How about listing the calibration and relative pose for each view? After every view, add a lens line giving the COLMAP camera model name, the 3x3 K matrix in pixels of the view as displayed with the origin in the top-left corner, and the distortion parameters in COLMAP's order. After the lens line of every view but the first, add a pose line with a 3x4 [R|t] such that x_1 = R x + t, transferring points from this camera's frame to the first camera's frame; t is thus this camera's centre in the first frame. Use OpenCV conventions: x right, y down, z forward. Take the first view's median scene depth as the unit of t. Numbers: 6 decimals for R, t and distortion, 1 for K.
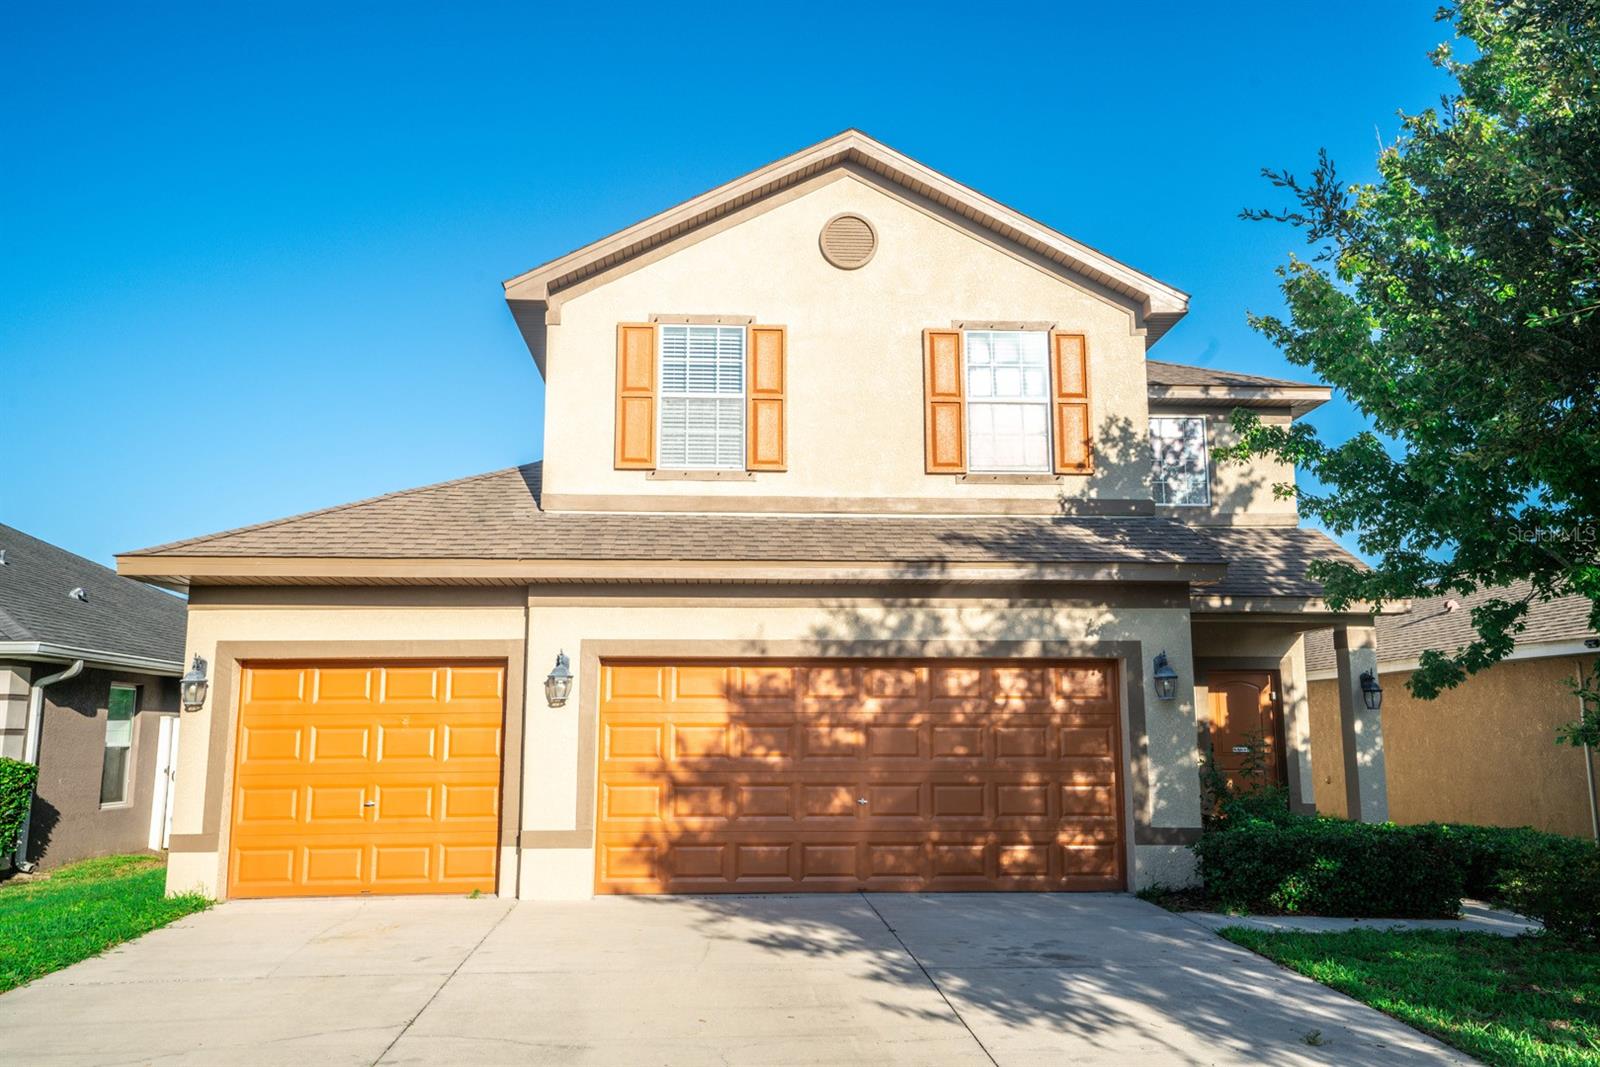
lens RADIAL K [[1294.0, 0, 797.1], [0, 1294.0, 526.8], [0, 0, 1]] dist [0.055526, -0.010862]
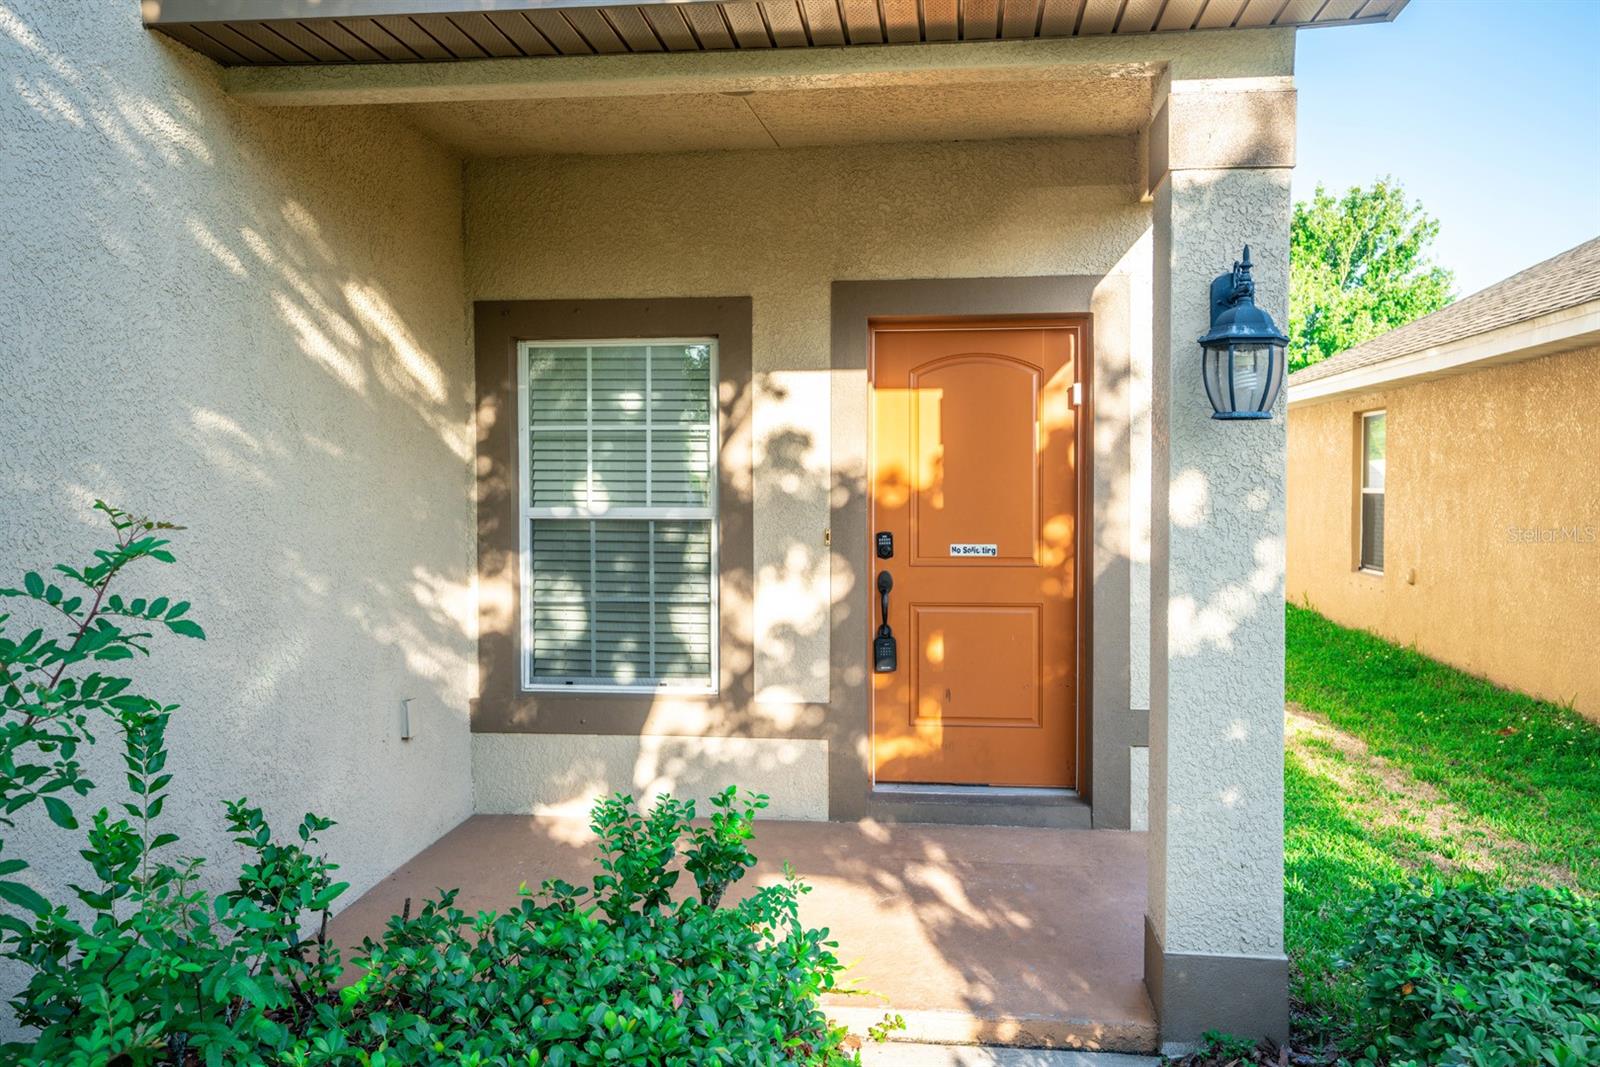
lens RADIAL K [[1287.0, 0, 801.8], [0, 1287.0, 539.5], [0, 0, 1]] dist [-0.006585, -0.002094]
pose [[0.986644, 0.010825, -0.162533, 0.492168], [0.022817, 0.978767, 0.203701, 0.136357], [0.161287, -0.204689, 0.965448, 0.935652]]
